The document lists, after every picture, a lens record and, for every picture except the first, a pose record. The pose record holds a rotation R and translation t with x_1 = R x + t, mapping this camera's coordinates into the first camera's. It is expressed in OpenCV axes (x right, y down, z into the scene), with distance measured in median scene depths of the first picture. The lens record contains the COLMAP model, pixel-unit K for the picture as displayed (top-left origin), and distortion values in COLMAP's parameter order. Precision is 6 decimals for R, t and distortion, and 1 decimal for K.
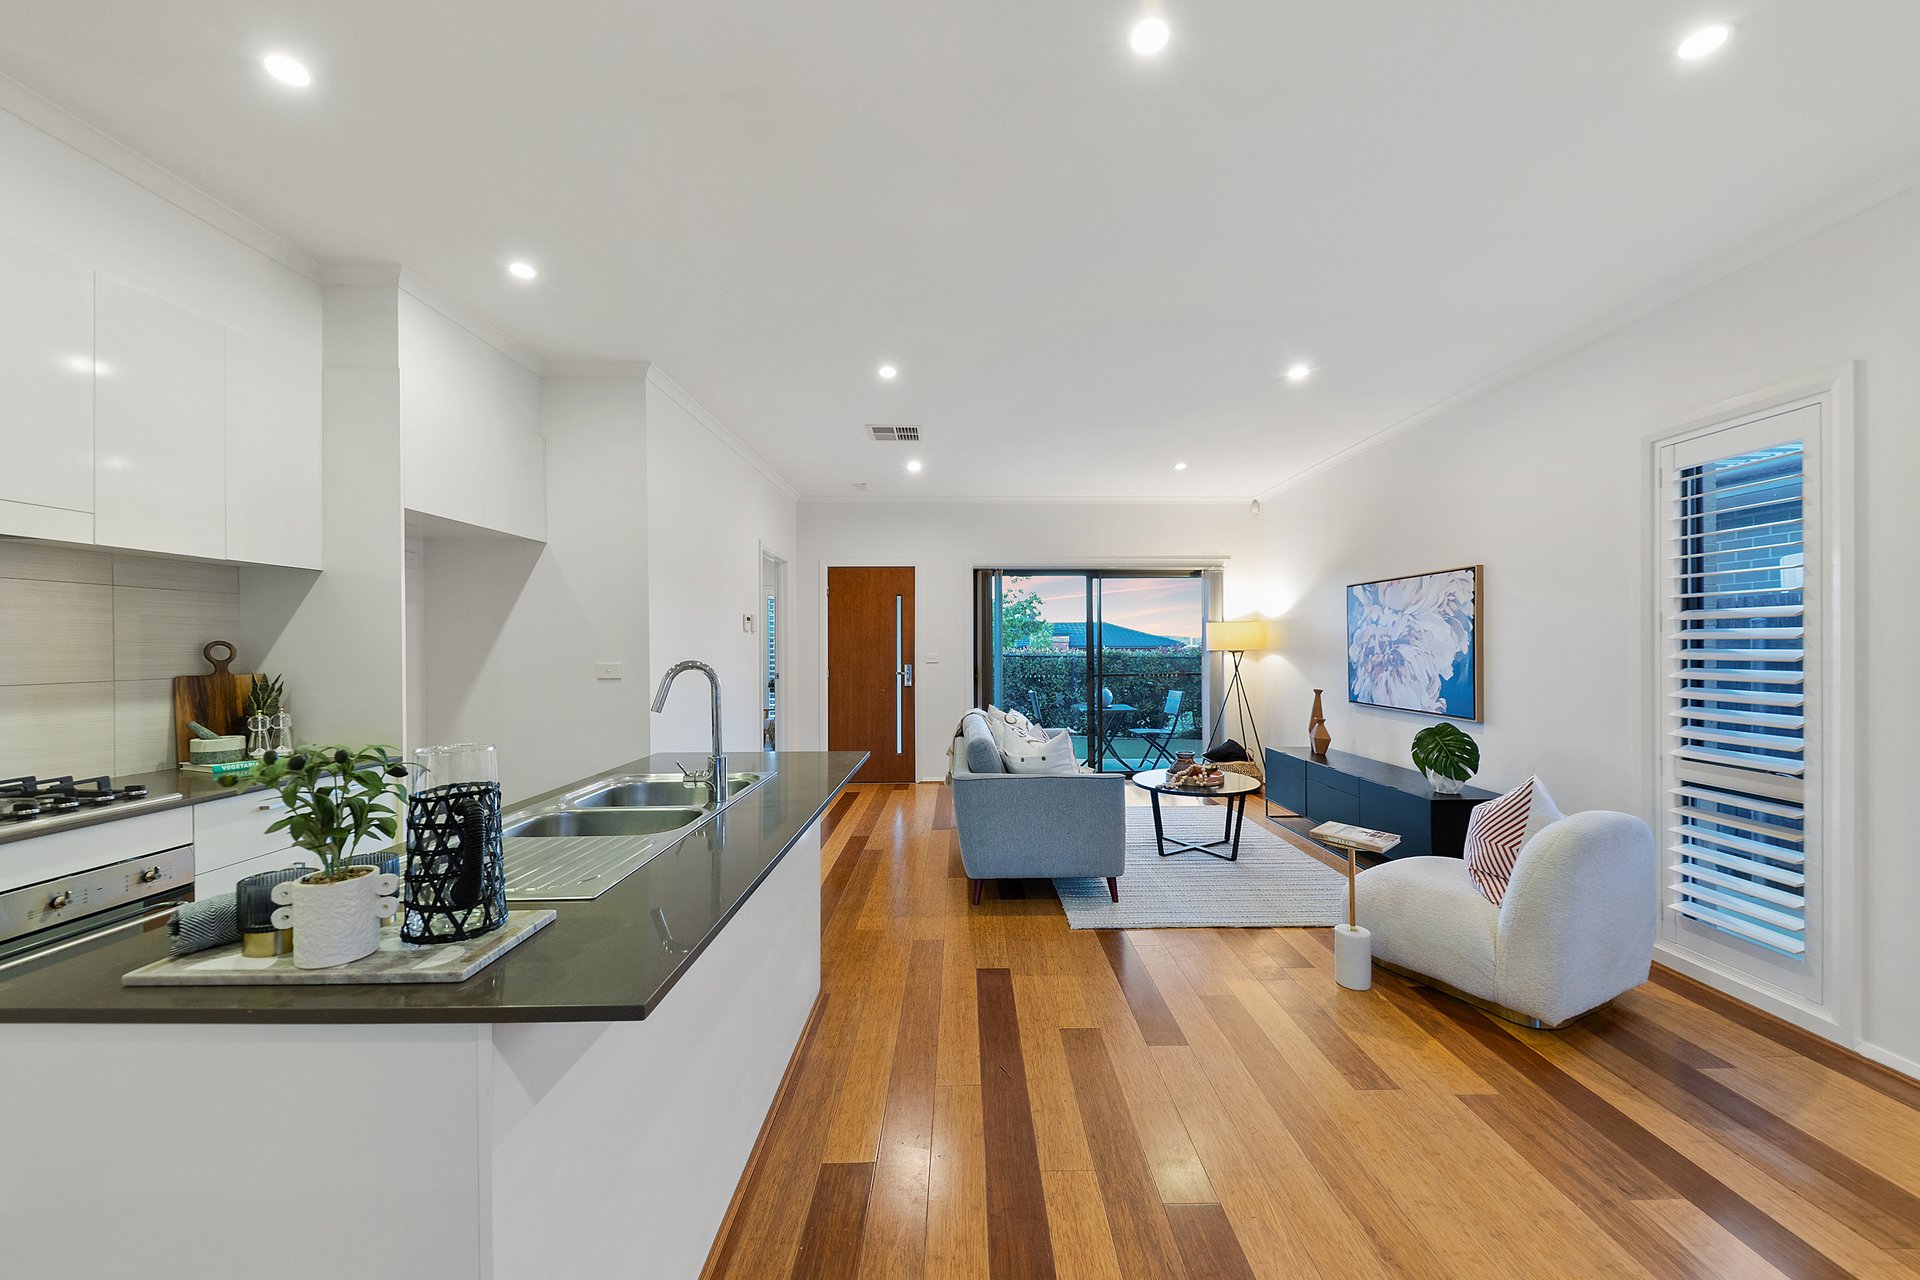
lens RADIAL K [[704.3, 0, 975.2], [0, 704.3, 643.3], [0, 0, 1]] dist [0.008027, -0.000126]
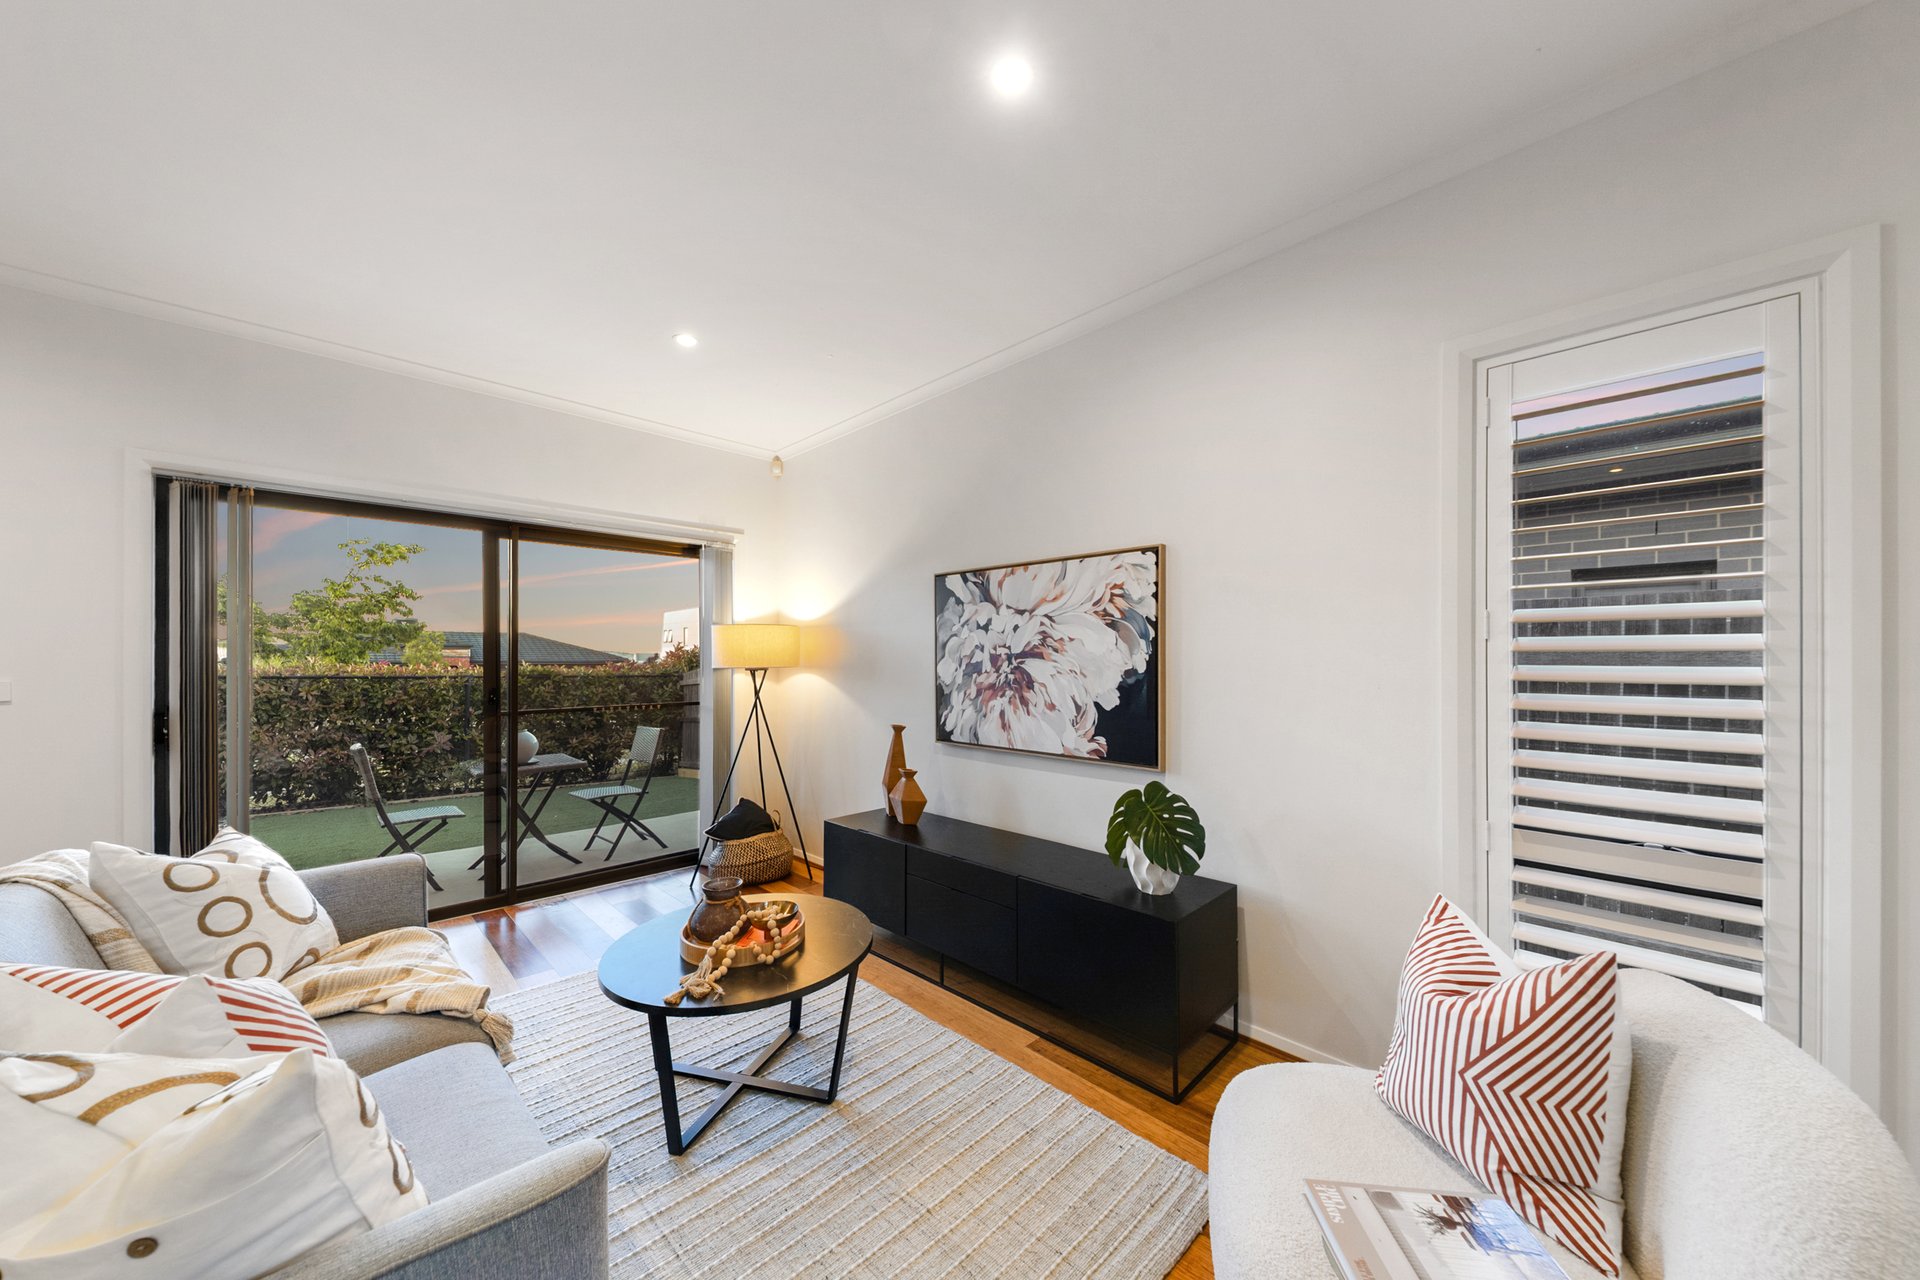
lens RADIAL K [[669.0, 0, 973.2], [0, 669.0, 653.4], [0, 0, 1]] dist [0.014191, -0.004454]
pose [[0.718786, 0.011126, 0.695142, 0.108914], [-0.004690, 0.999927, -0.011155, 0.003962], [-0.695215, 0.004758, 0.718786, 0.582378]]
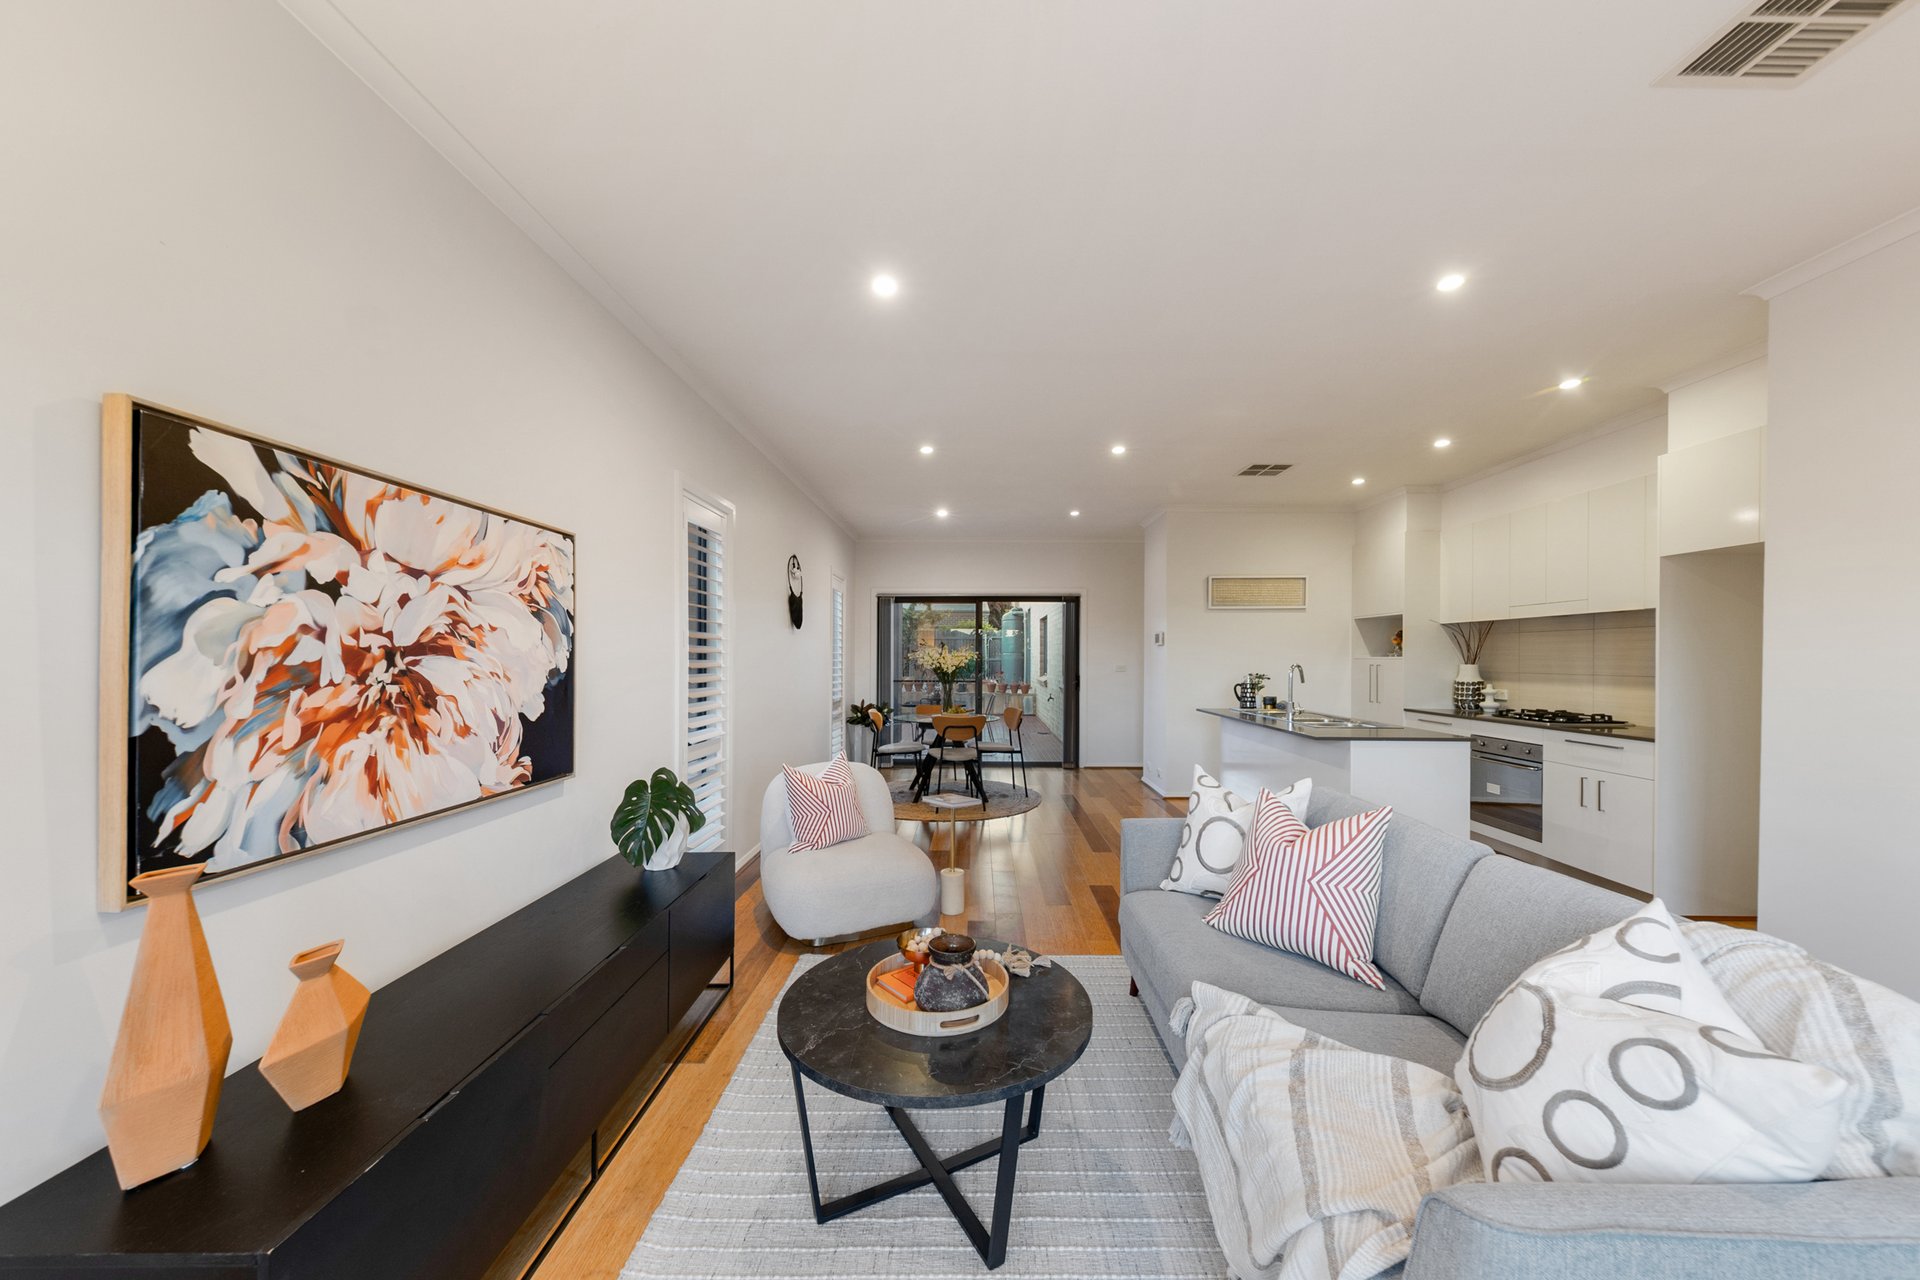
lens RADIAL K [[669.0, 0, 970.8], [0, 669.0, 655.2], [0, 0, 1]] dist [0.014191, -0.004454]
pose [[-0.999521, -0.000898, 0.030932, 0.289820], [-0.001051, 0.999987, -0.004940, 0.002649], [-0.030927, -0.004970, -0.999509, 1.421794]]
